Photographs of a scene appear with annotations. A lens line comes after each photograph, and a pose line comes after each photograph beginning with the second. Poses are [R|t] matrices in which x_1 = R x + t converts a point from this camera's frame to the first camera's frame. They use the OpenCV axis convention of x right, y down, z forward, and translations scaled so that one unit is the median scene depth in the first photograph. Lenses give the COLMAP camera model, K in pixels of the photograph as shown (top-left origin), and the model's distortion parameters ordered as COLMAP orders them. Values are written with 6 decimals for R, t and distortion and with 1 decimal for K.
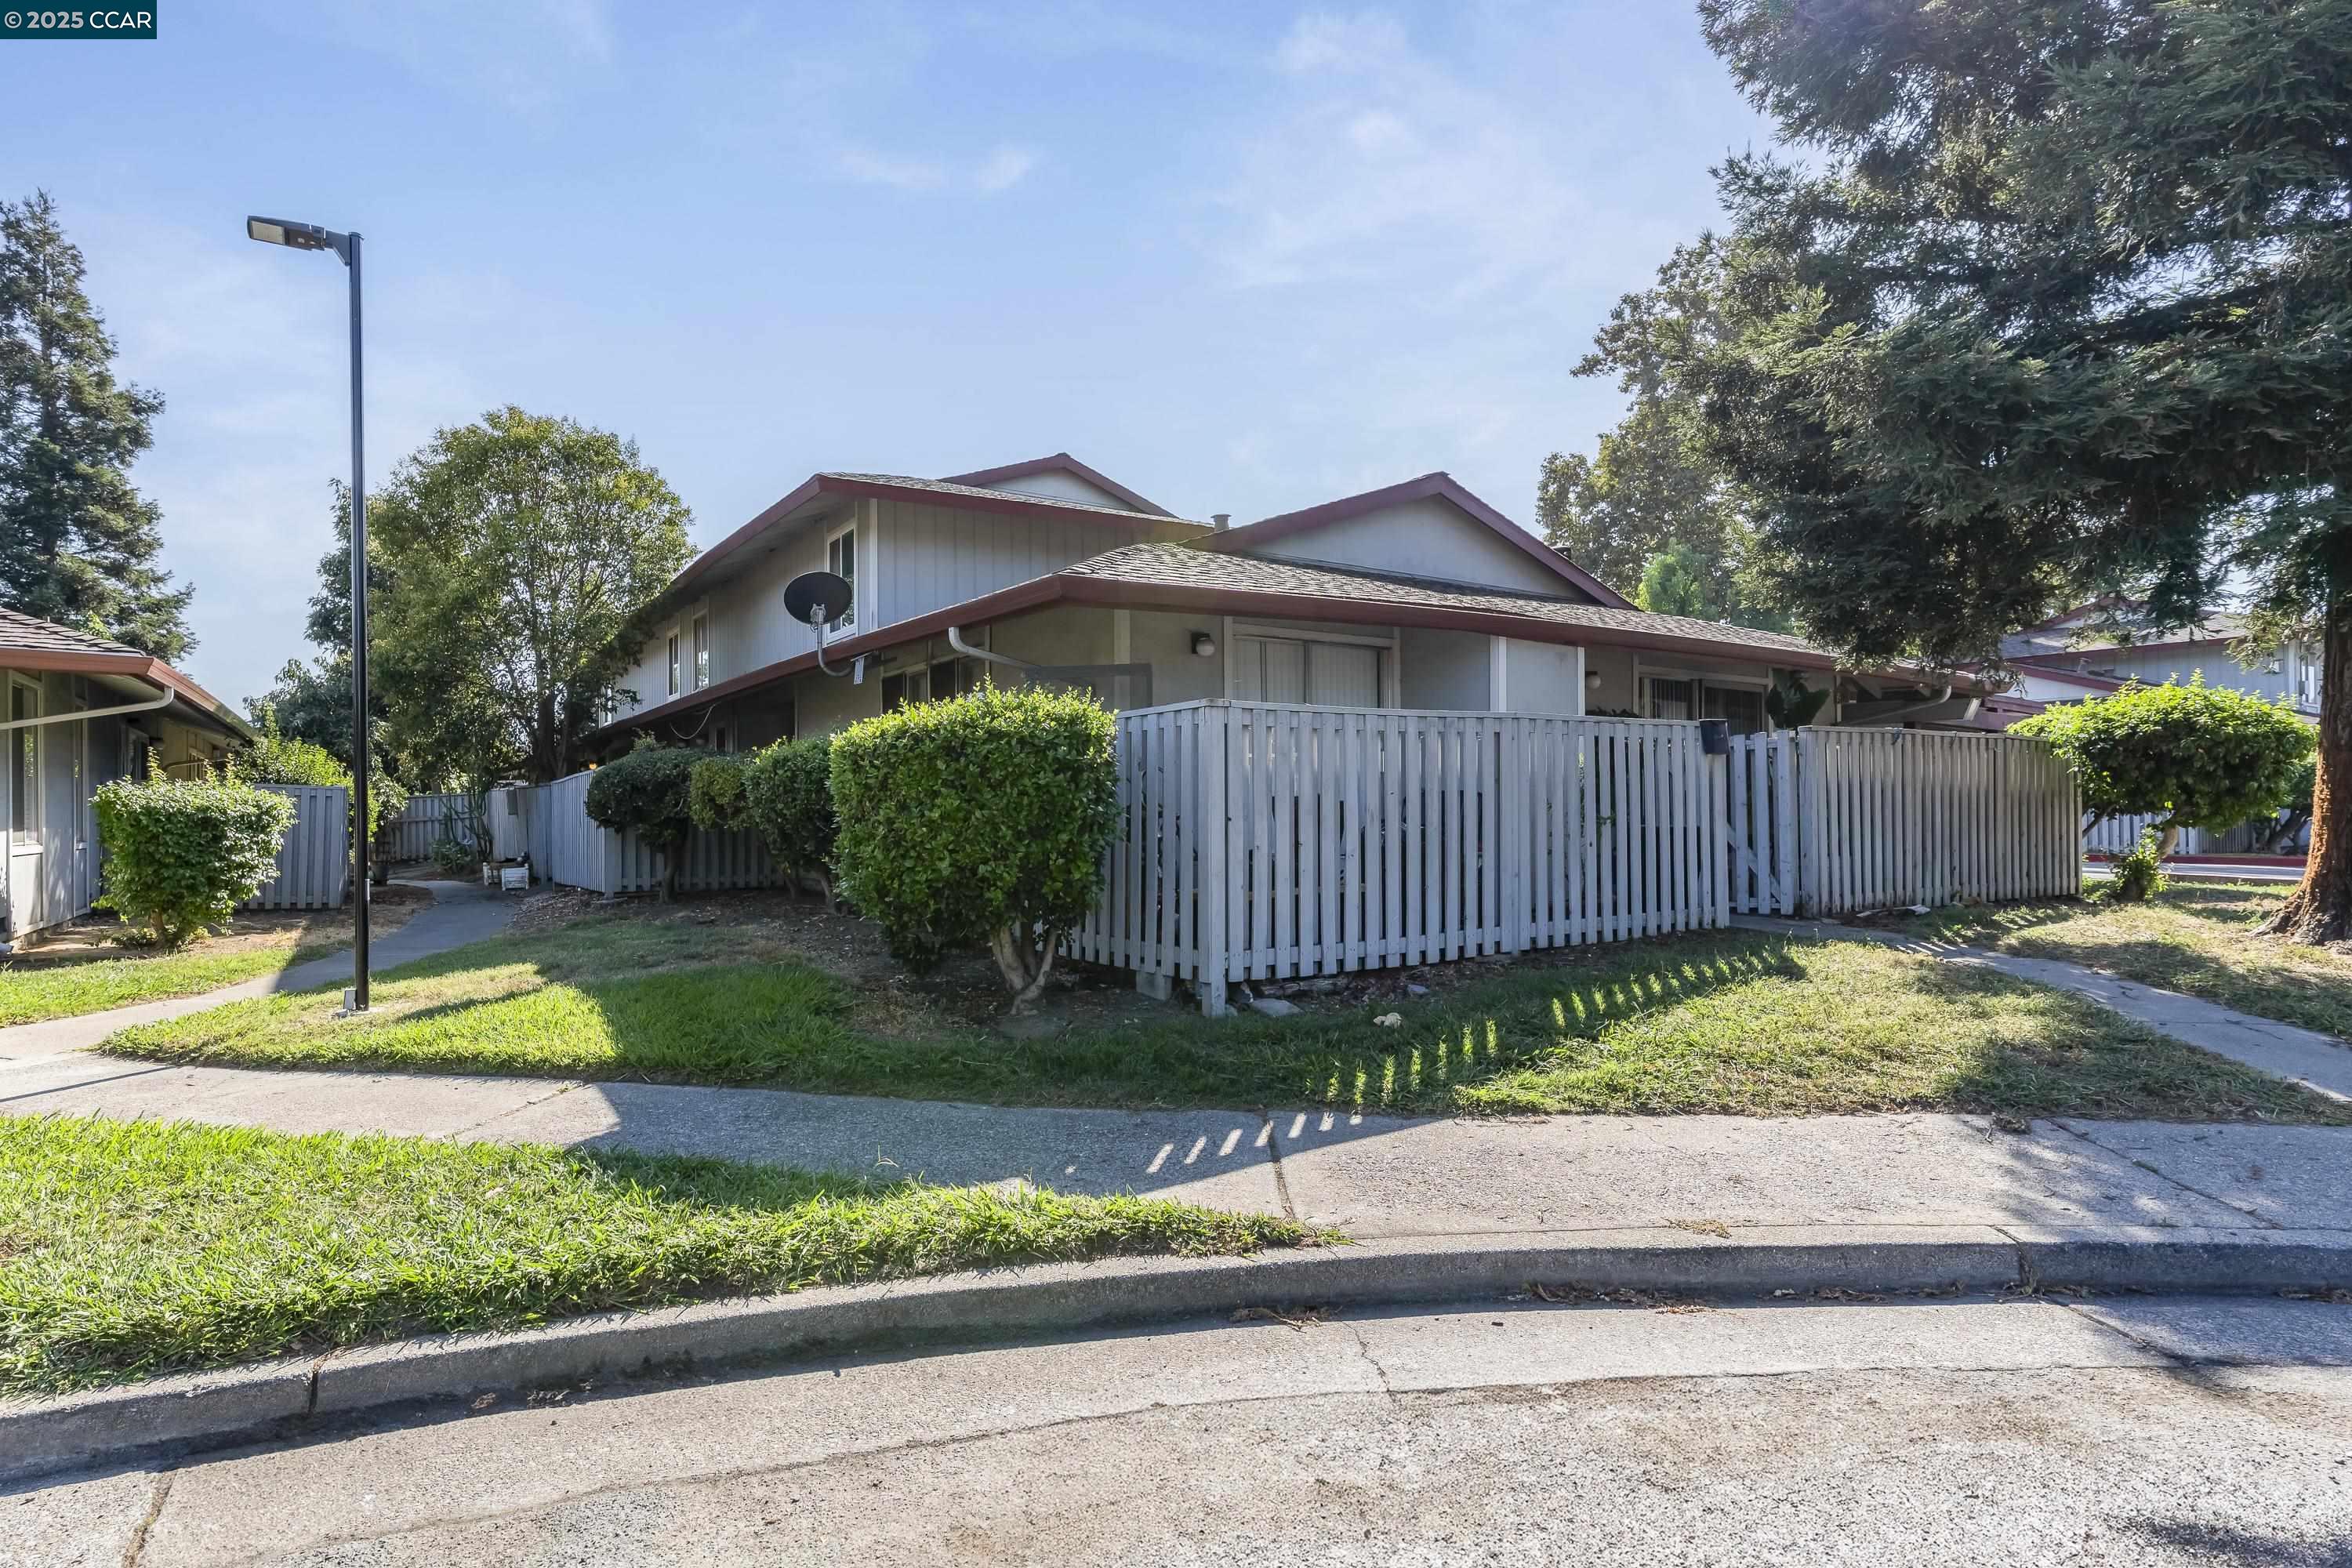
lens RADIAL K [[1275.8, 0, 1174.1], [0, 1275.8, 797.5], [0, 0, 1]] dist [0.001173, 0.000691]
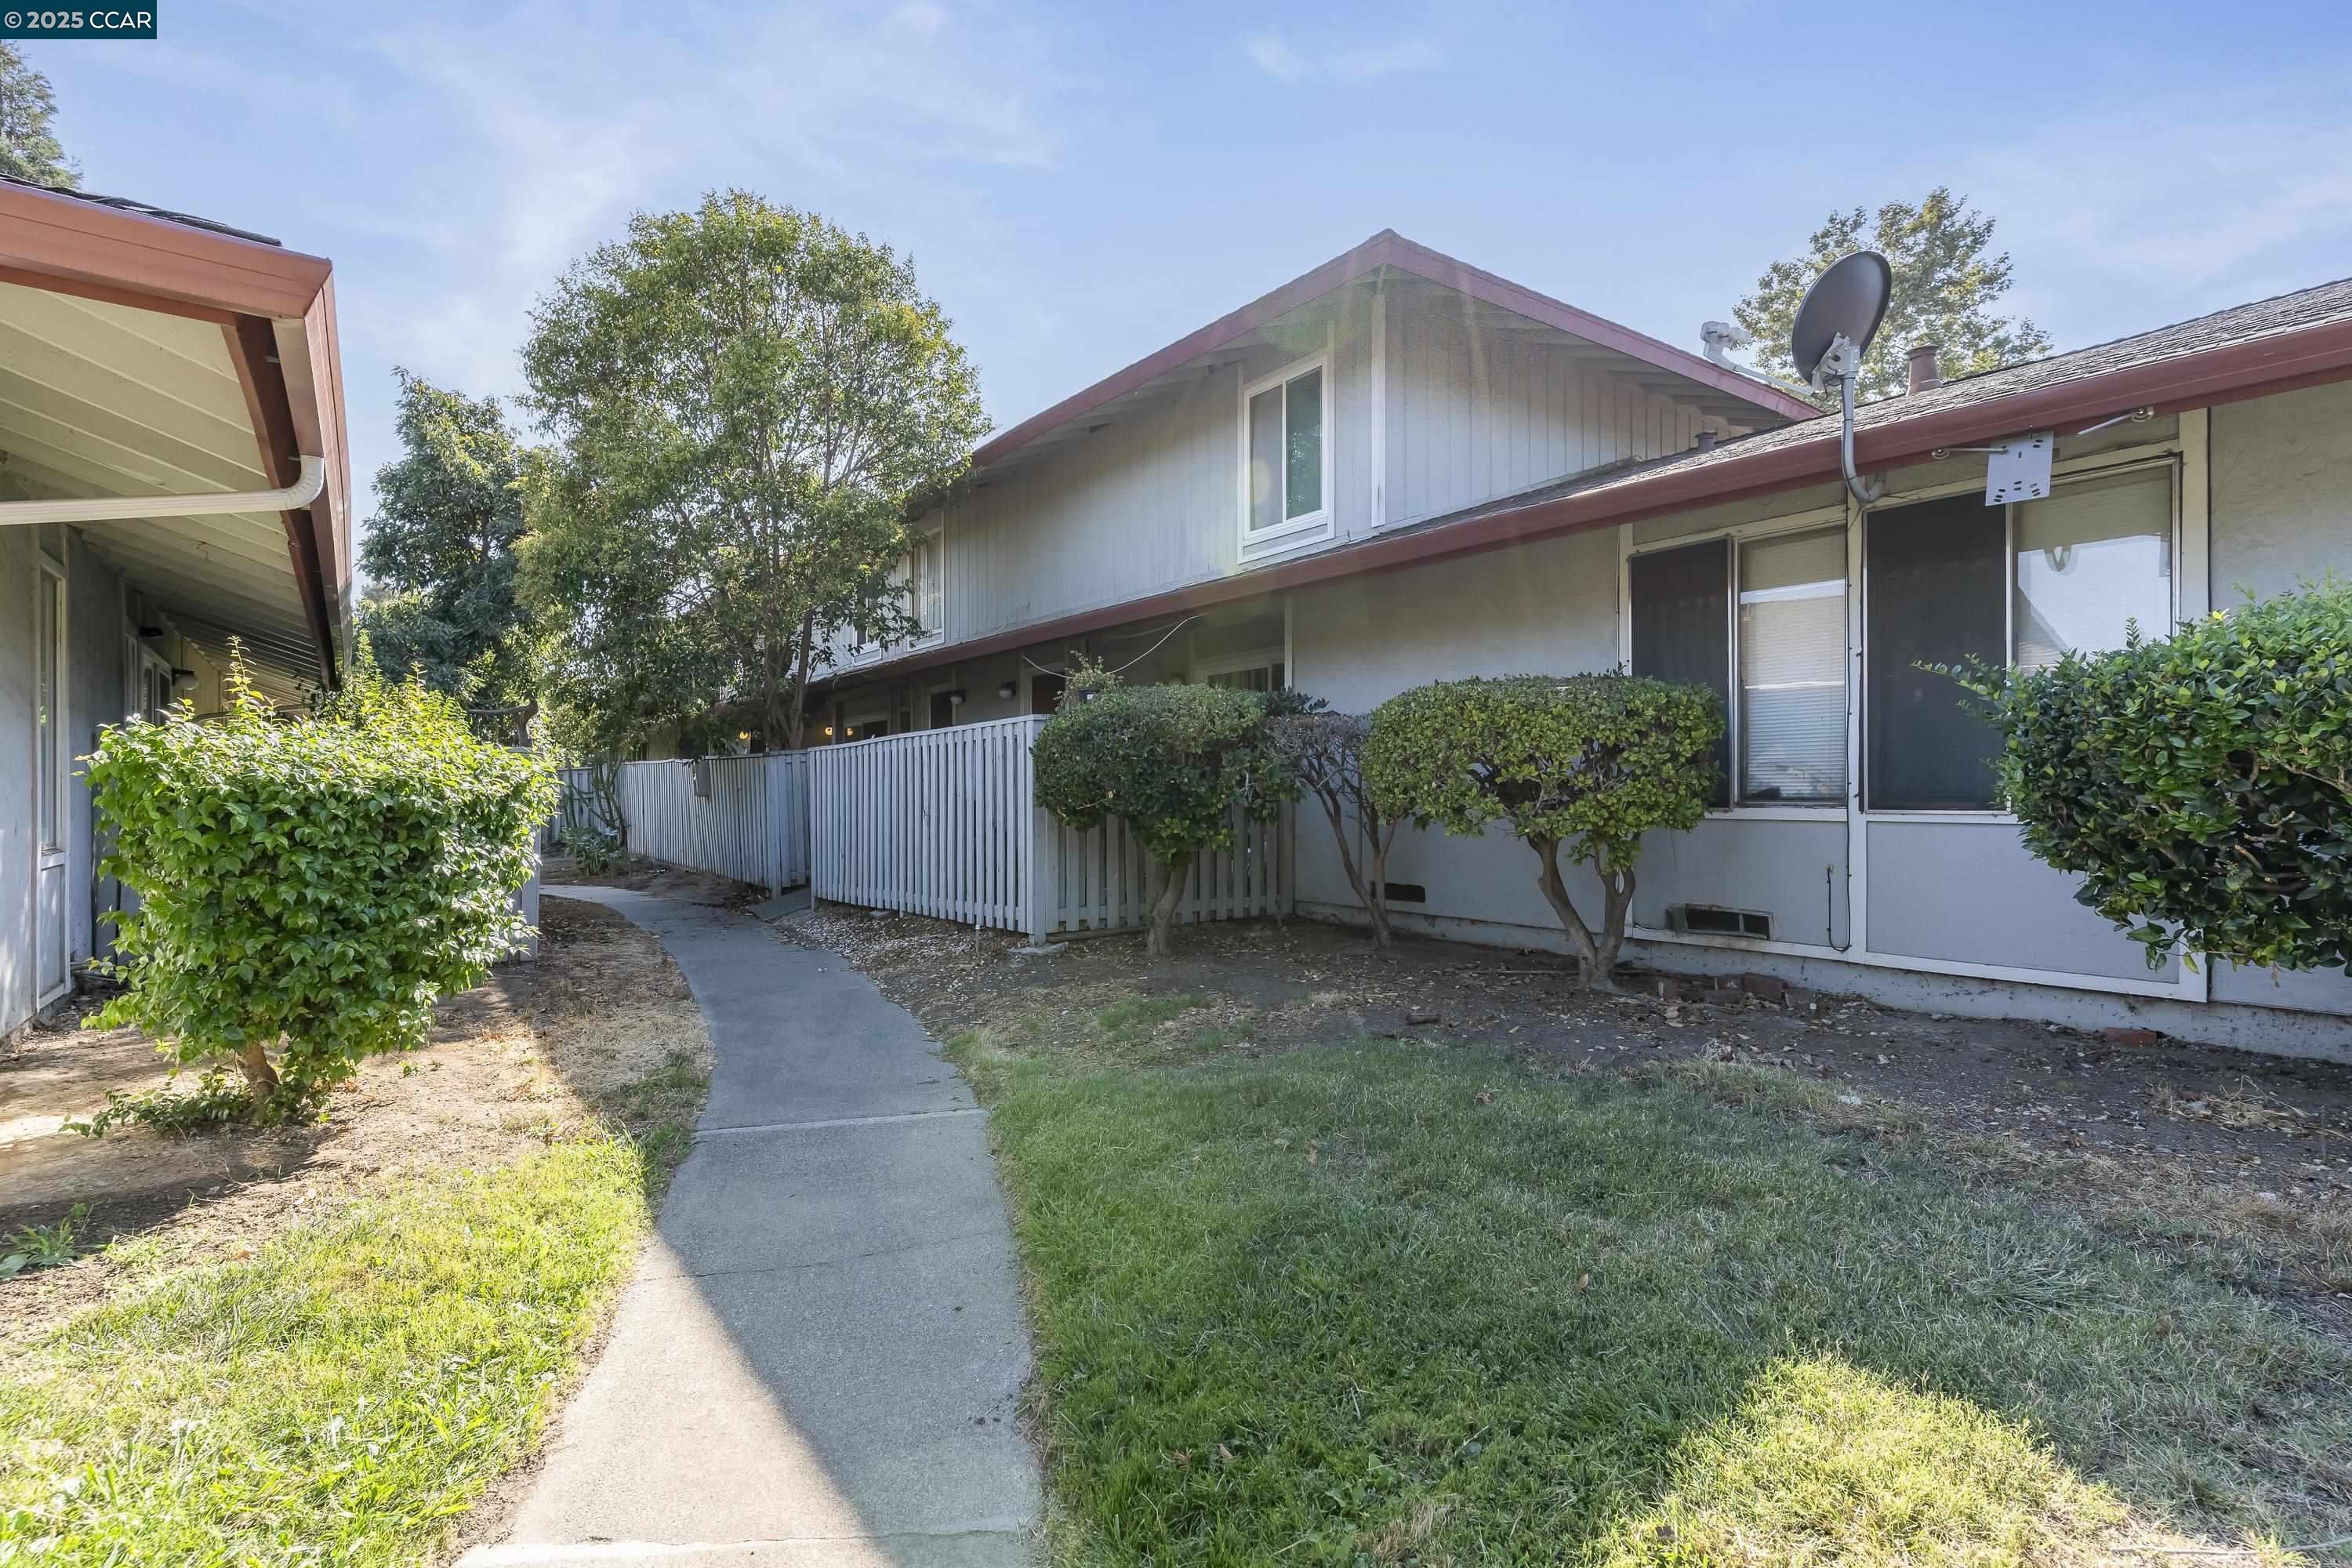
lens RADIAL K [[1106.9, 0, 1176.0], [0, 1106.9, 784.0], [0, 0, 1]] dist [0.000005, -0.000405]
pose [[0.996136, 0.003697, 0.087750, -0.422974], [-0.003870, 0.999991, 0.001797, 0.005437], [-0.087742, -0.002130, 0.996141, 0.492329]]
